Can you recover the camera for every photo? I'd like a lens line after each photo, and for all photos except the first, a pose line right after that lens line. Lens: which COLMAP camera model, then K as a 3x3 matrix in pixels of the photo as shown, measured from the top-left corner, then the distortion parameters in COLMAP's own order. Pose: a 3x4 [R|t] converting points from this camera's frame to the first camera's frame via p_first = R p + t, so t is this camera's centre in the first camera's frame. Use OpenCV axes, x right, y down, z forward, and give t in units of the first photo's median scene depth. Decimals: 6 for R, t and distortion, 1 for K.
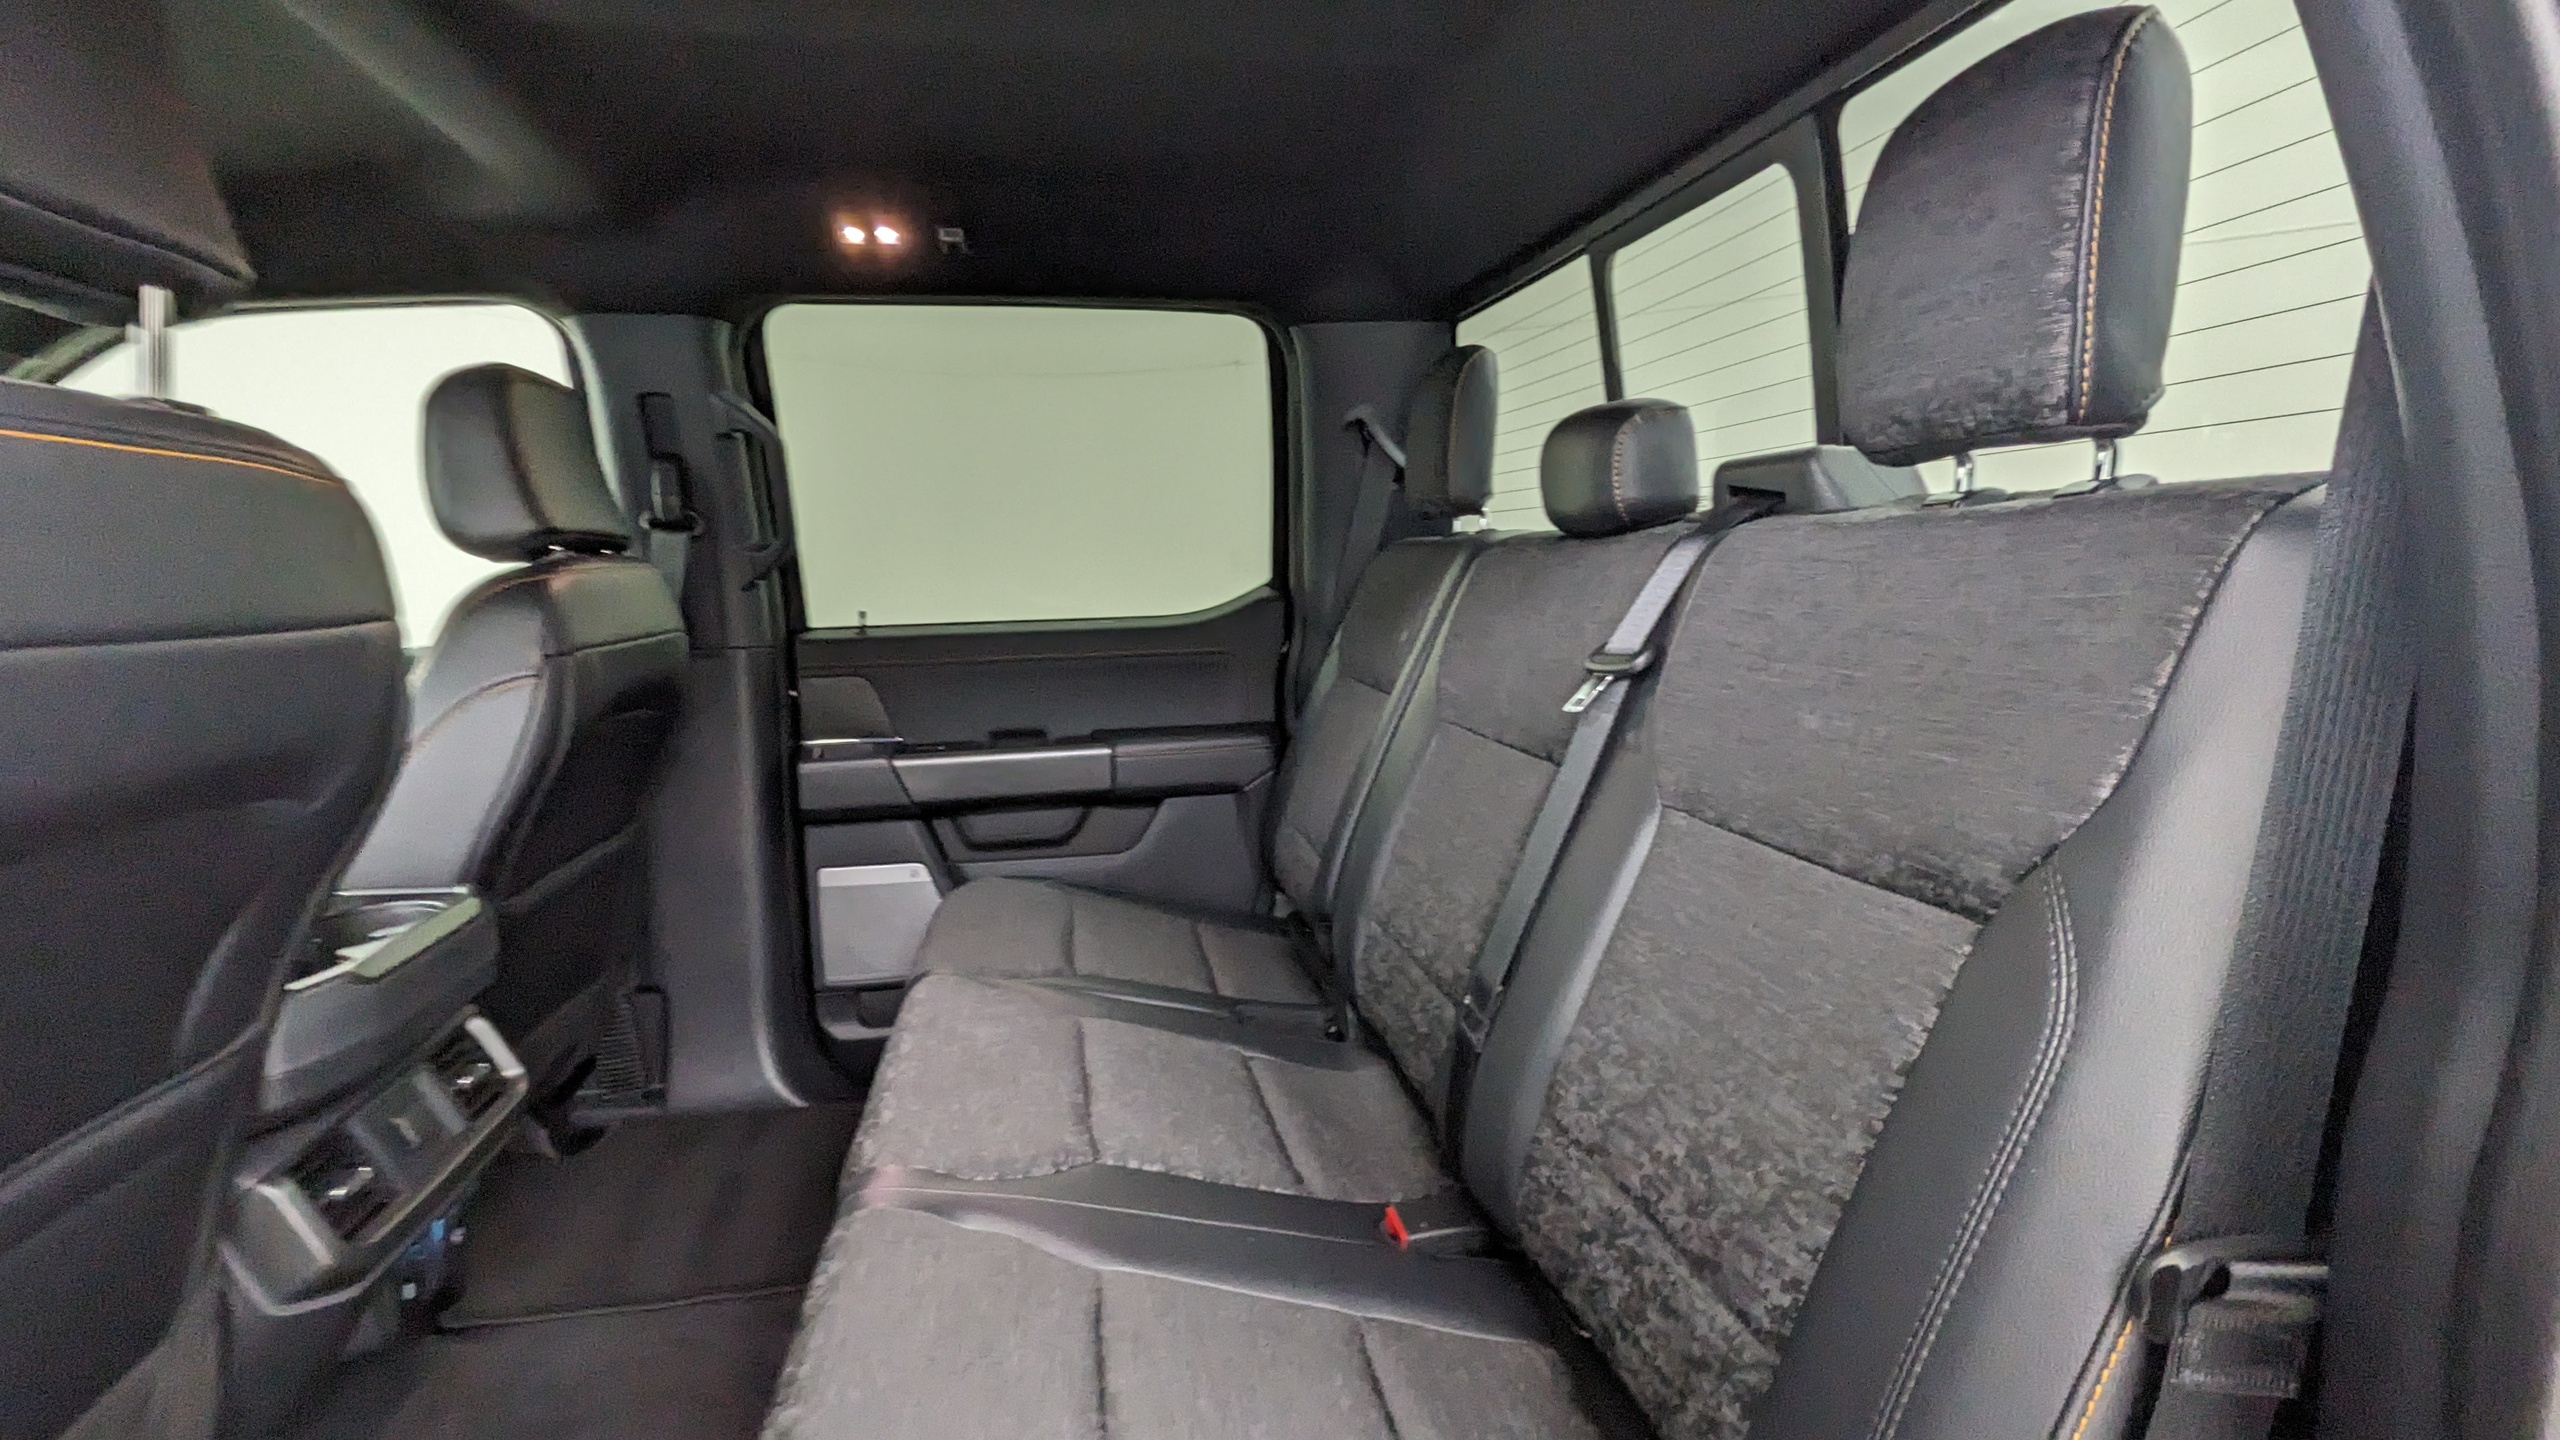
lens RADIAL K [[1232.2, 0, 1278.3], [0, 1232.2, 706.5], [0, 0, 1]] dist [0.015282, -0.000214]
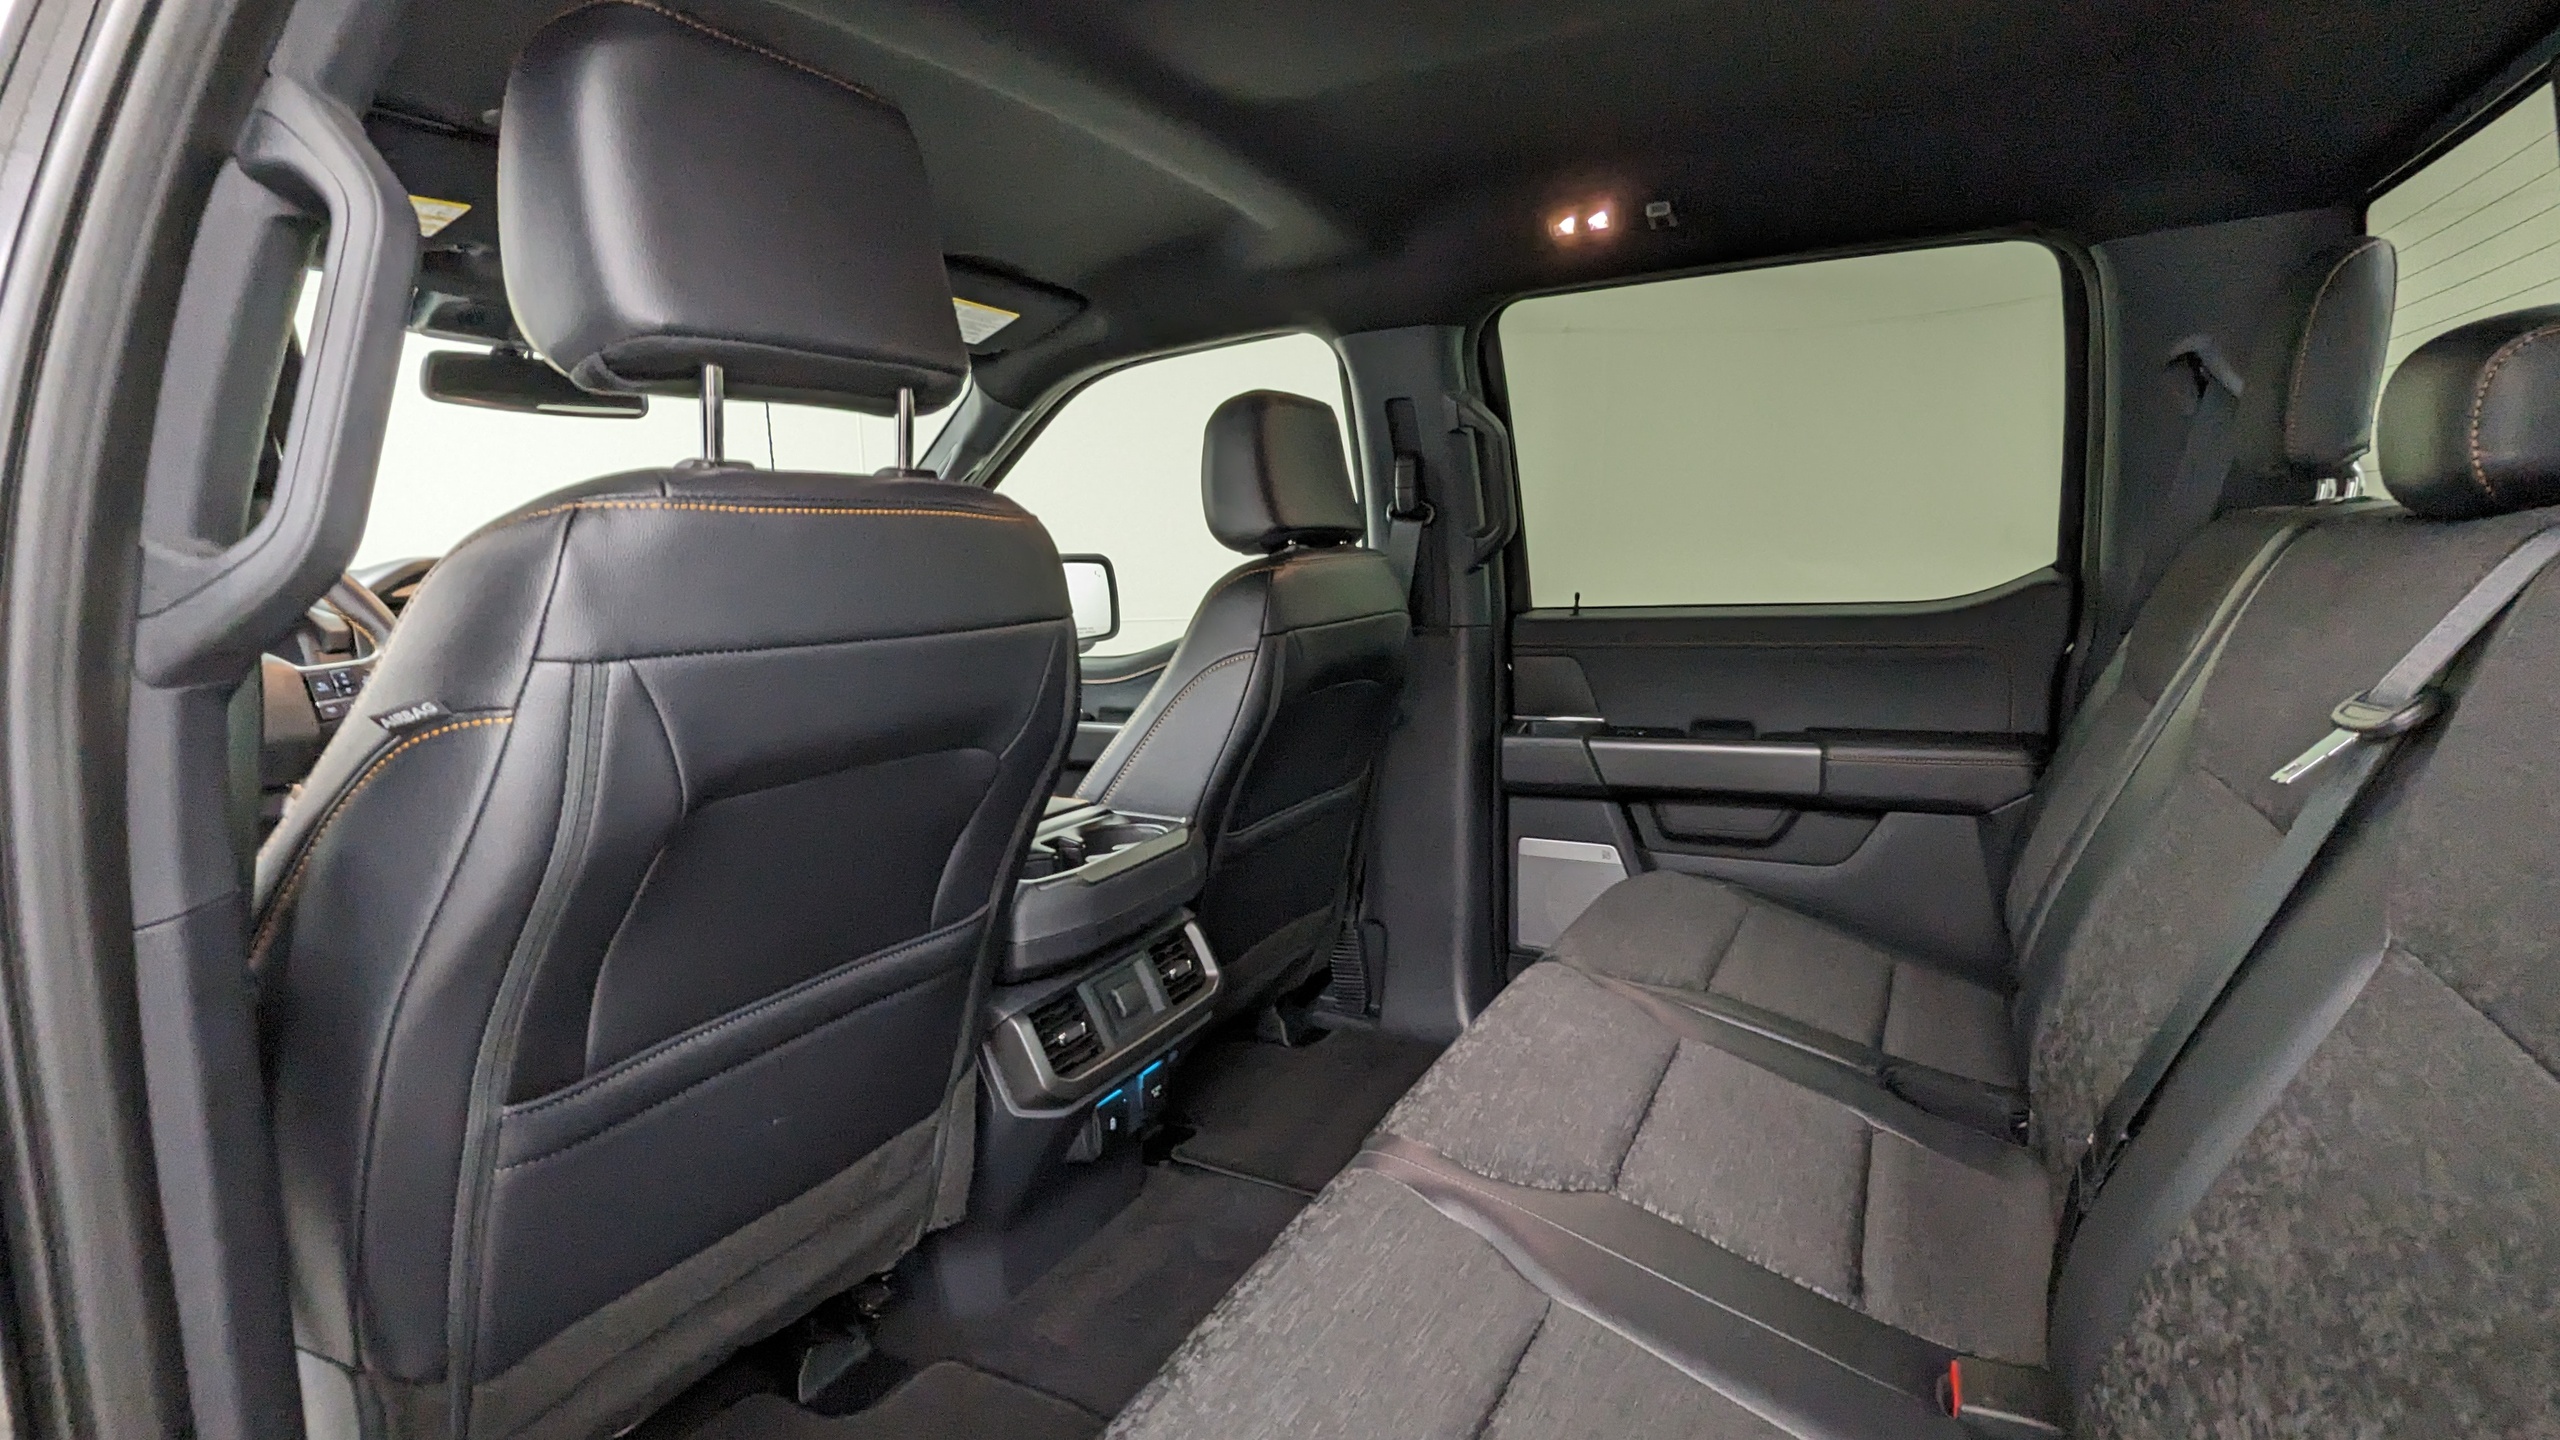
lens RADIAL K [[1232.2, 0, 1278.3], [0, 1232.2, 706.5], [0, 0, 1]] dist [0.015282, -0.000214]
pose [[0.791590, 0.071815, -0.606818, 0.132276], [-0.054364, 0.997409, 0.047123, -0.025348], [0.608630, -0.004313, 0.793443, 0.054055]]
